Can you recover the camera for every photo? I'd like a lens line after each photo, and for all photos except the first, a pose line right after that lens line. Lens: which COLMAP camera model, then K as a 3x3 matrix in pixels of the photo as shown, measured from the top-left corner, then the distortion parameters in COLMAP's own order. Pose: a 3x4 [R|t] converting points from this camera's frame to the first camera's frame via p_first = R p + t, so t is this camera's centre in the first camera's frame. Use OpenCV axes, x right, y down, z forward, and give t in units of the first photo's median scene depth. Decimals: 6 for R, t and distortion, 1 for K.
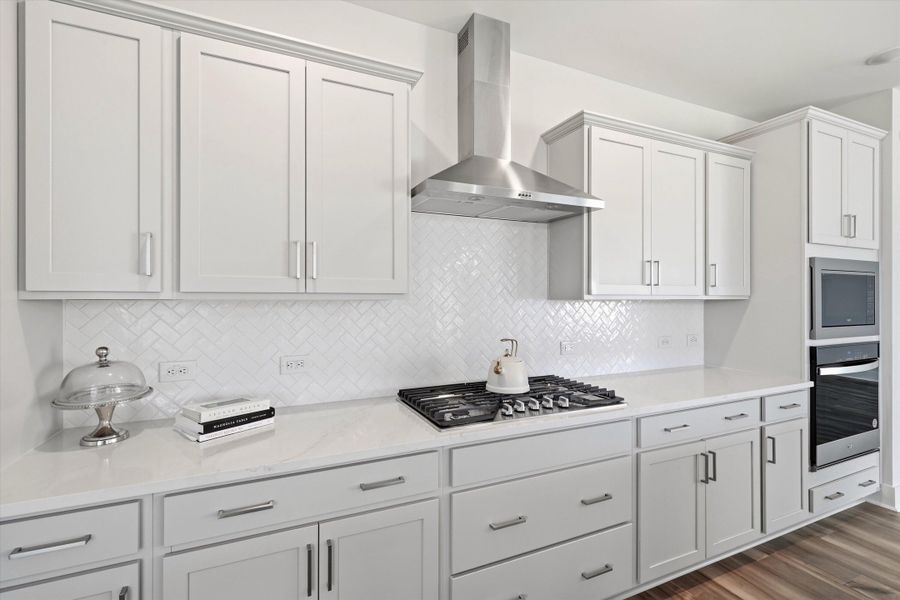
lens RADIAL K [[411.1, 0, 447.2], [0, 411.1, 300.3], [0, 0, 1]] dist [0.005766, -0.000514]
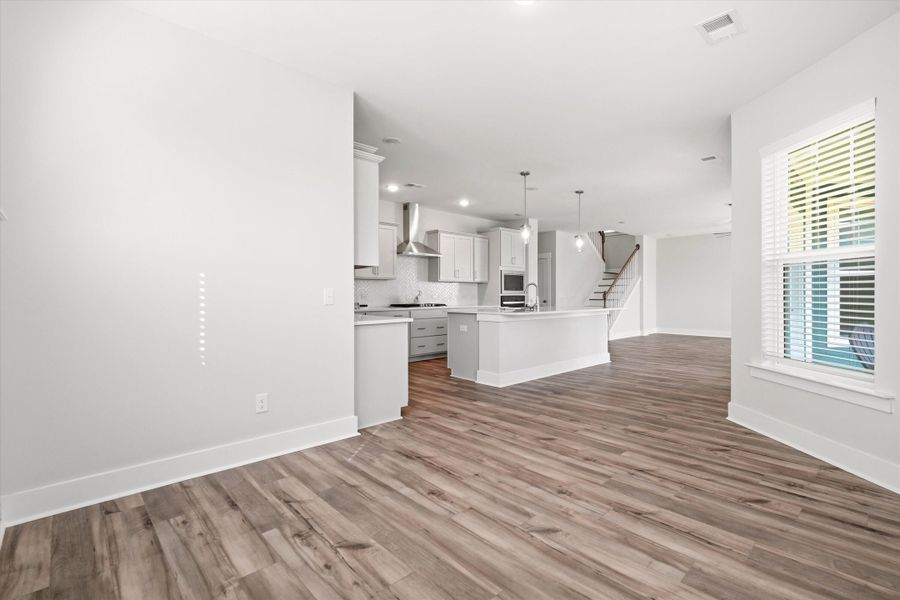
lens RADIAL K [[411.1, 0, 446.5], [0, 411.1, 298.4], [0, 0, 1]] dist [0.005766, -0.000514]
pose [[0.950707, -0.003651, 0.310070, -0.719043], [0.002518, 0.999989, 0.004054, 0.136407], [-0.310082, -0.003073, 0.950705, -2.453249]]
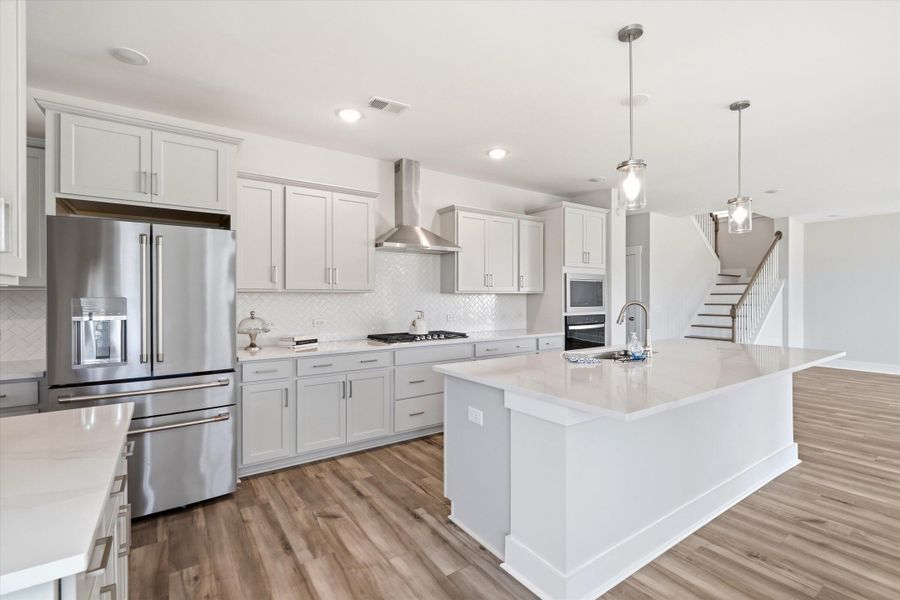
lens RADIAL K [[411.1, 0, 448.6], [0, 411.1, 299.0], [0, 0, 1]] dist [0.005766, -0.000514]
pose [[0.984393, -0.003009, 0.175961, -0.072840], [0.002895, 0.999995, 0.000903, 0.027004], [-0.175962, -0.000380, 0.984397, -1.069833]]
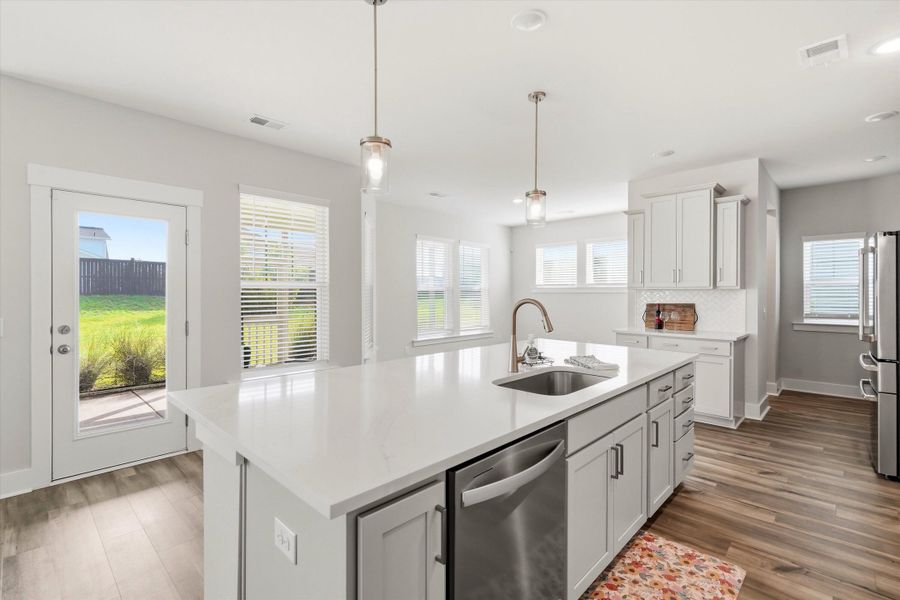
lens RADIAL K [[411.1, 0, 453.5], [0, 411.1, 294.1], [0, 0, 1]] dist [0.005766, -0.000514]
pose [[-0.929206, 0.000488, -0.369562, 1.368881], [-0.002752, 0.999962, 0.008240, 0.013839], [0.369552, 0.008673, -0.929170, 1.105795]]
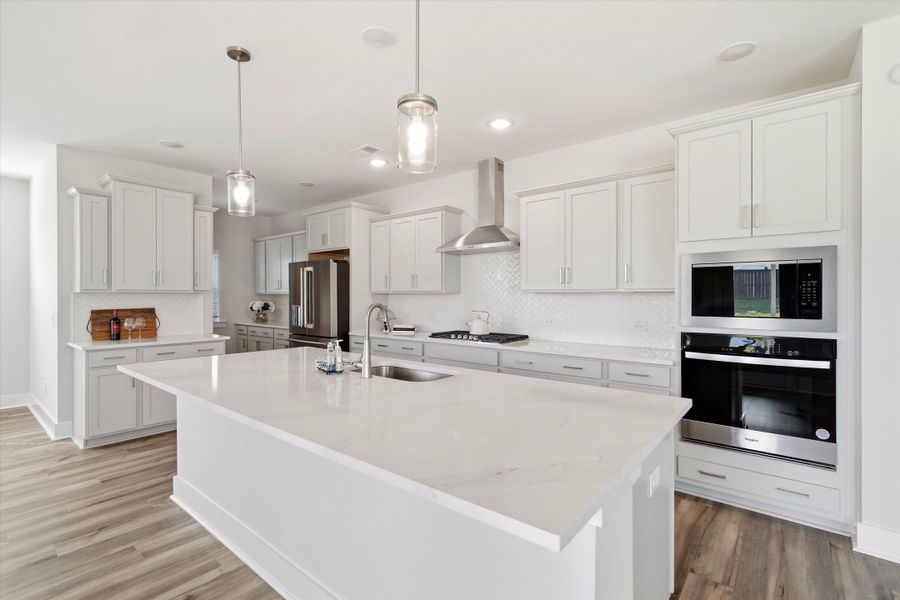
lens RADIAL K [[411.1, 0, 441.4], [0, 411.1, 297.1], [0, 0, 1]] dist [0.005766, -0.000514]
pose [[0.431696, 0.003165, -0.902014, 1.846520], [-0.001789, 0.999995, 0.002652, 0.016057], [0.902018, 0.000469, 0.431699, -0.102862]]
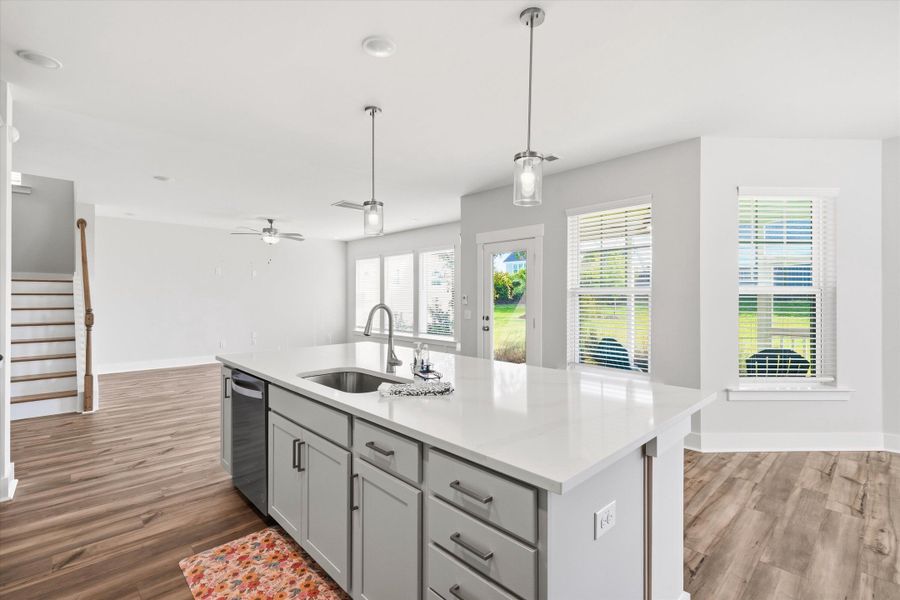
lens RADIAL K [[411.1, 0, 452.3], [0, 411.1, 299.3], [0, 0, 1]] dist [0.005766, -0.000514]
pose [[-0.330000, -0.001865, 0.943979, -0.295659], [0.004178, 0.999985, 0.003436, 0.020814], [-0.943972, 0.005078, -0.329988, 0.384134]]
